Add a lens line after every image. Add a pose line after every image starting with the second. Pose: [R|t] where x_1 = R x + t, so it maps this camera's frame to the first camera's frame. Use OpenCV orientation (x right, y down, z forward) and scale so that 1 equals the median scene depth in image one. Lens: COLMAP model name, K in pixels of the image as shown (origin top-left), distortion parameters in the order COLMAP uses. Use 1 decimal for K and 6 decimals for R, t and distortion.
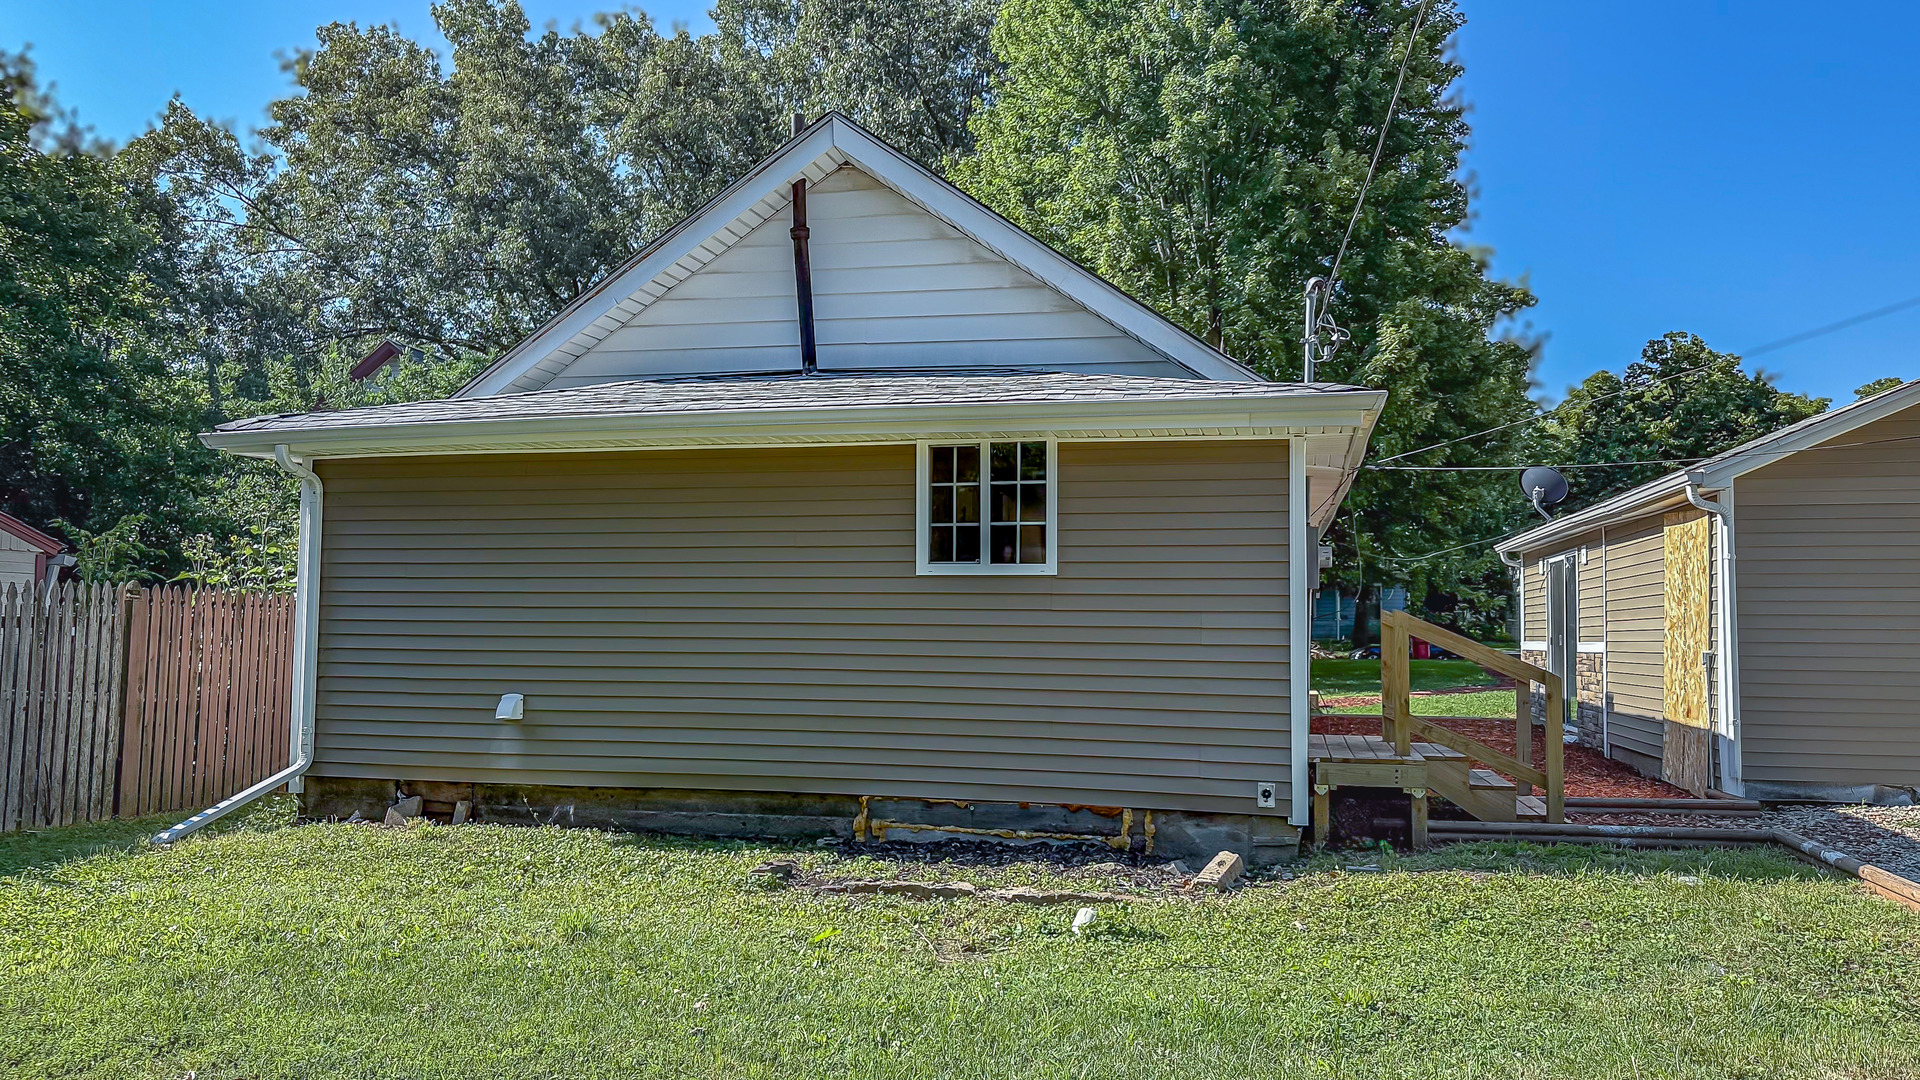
lens RADIAL K [[1342.4, 0, 960.0], [0, 1342.4, 540.0], [0, 0, 1]] dist [0.001665, 0.000710]
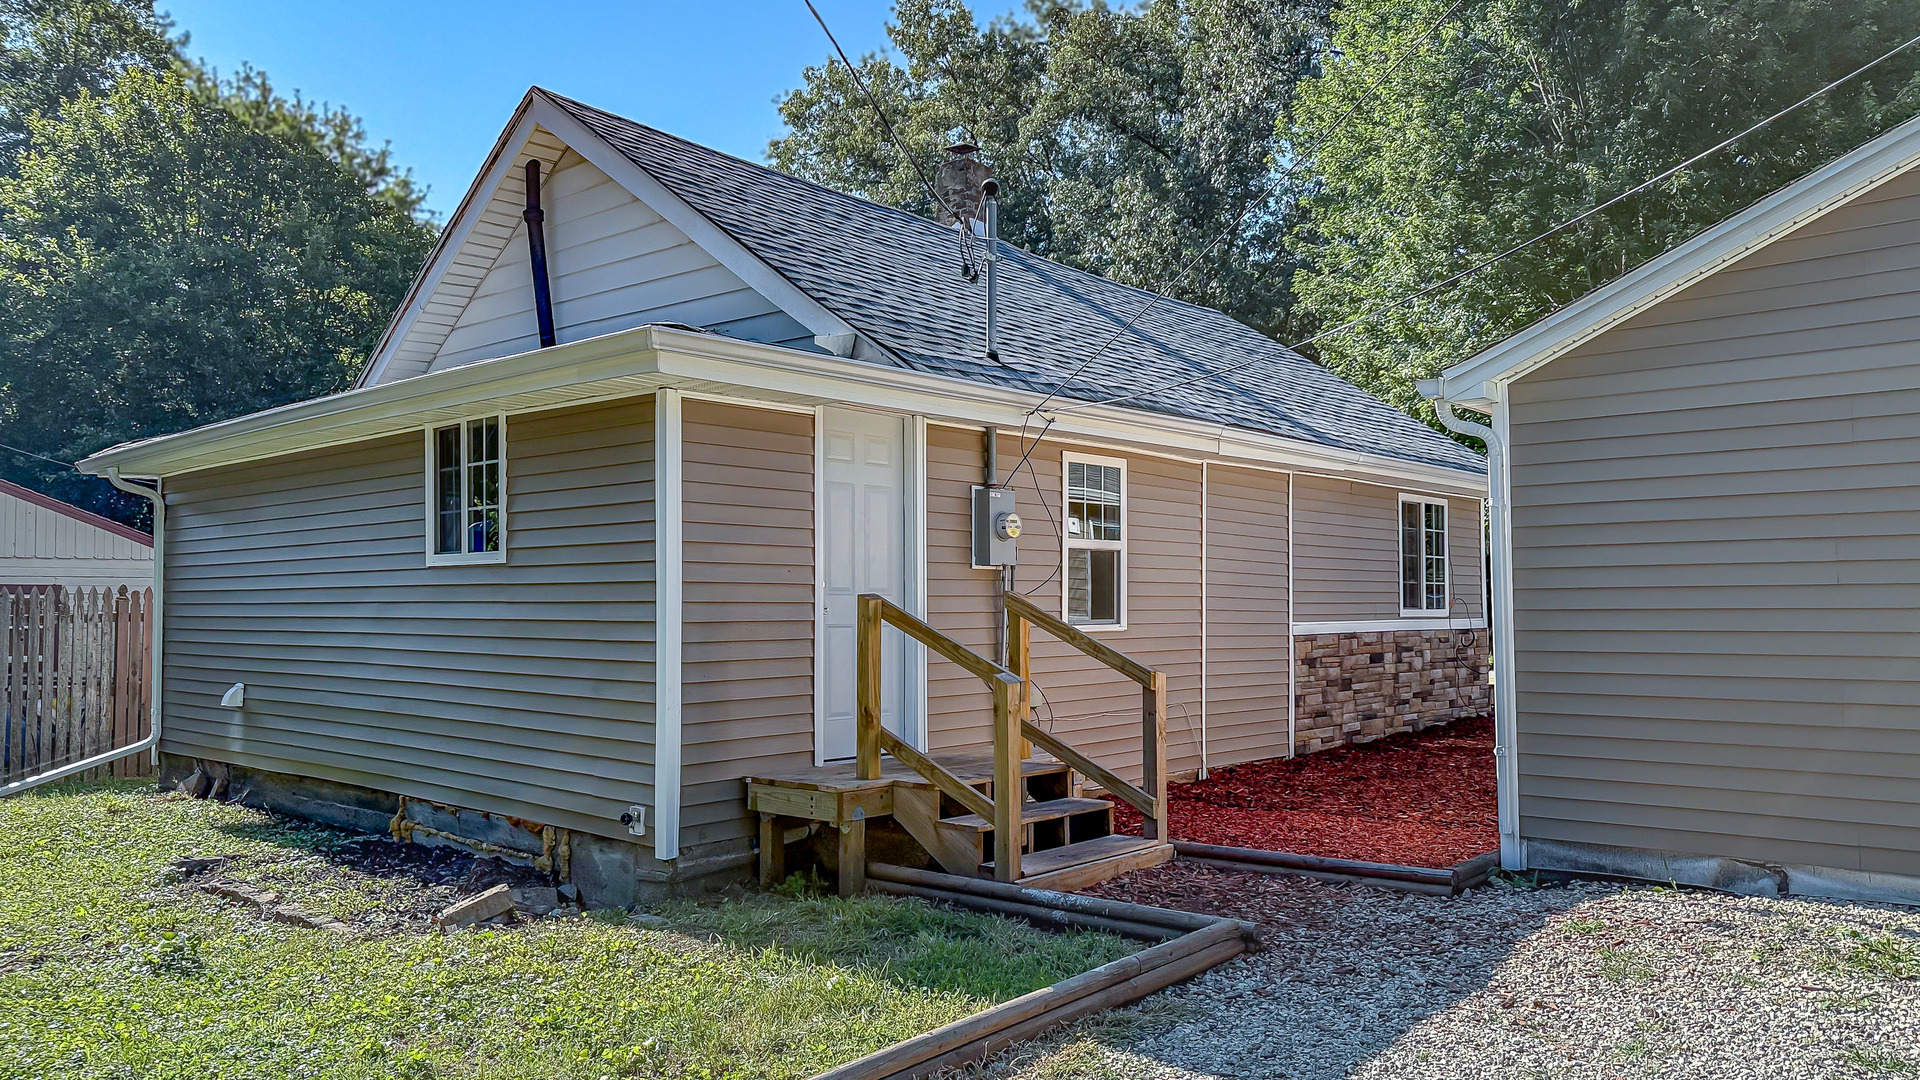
lens RADIAL K [[1350.6, 0, 960.0], [0, 1350.6, 540.0], [0, 0, 1]] dist [-0.008813, -0.004354]
pose [[0.888824, -0.034756, -0.456928, 0.661799], [0.043841, 0.998995, 0.009293, 0.013401], [0.456146, -0.028292, 0.889455, 0.289832]]
